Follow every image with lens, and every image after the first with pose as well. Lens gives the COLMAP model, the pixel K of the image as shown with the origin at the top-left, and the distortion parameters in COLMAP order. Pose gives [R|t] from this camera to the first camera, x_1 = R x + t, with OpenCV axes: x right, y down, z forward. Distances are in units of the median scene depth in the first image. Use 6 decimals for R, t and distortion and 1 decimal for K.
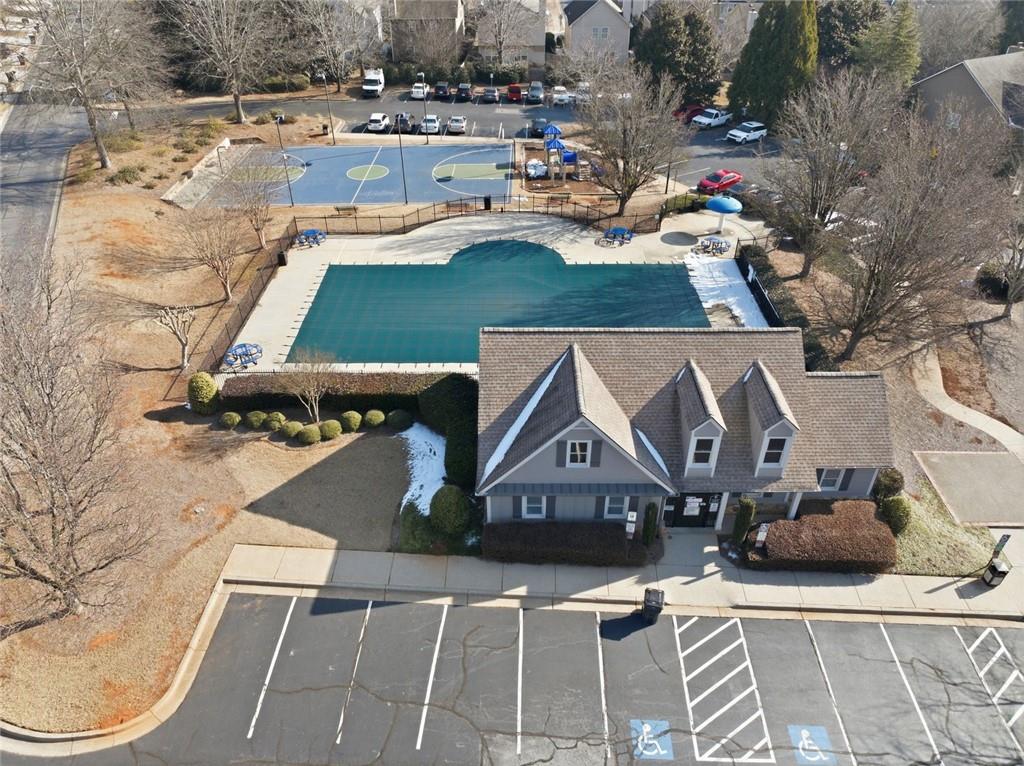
lens RADIAL K [[708.9, 0, 512.0], [0, 708.9, 383.0], [0, 0, 1]] dist [0.002766, -0.126458]
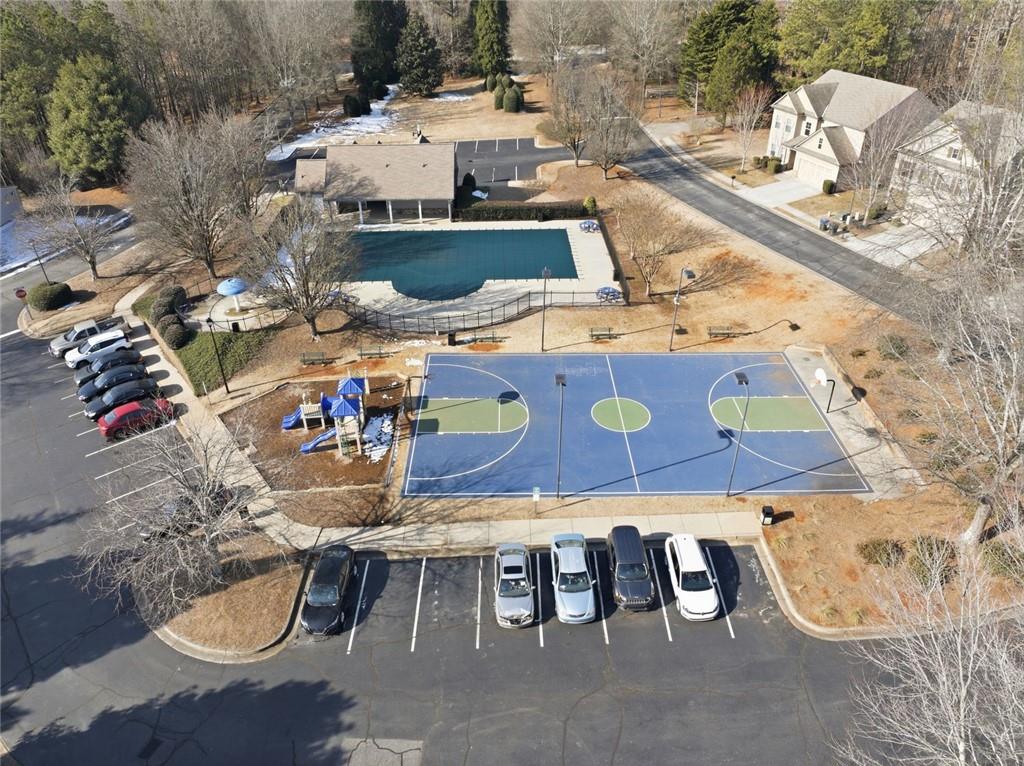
lens RADIAL K [[708.9, 0, 512.0], [0, 708.9, 383.0], [0, 0, 1]] dist [0.002766, -0.126458]
pose [[-0.999473, 0.027018, -0.017996, -0.103530], [-0.007413, 0.349776, 0.936804, -1.208144], [0.031605, 0.936444, -0.349391, 1.511804]]
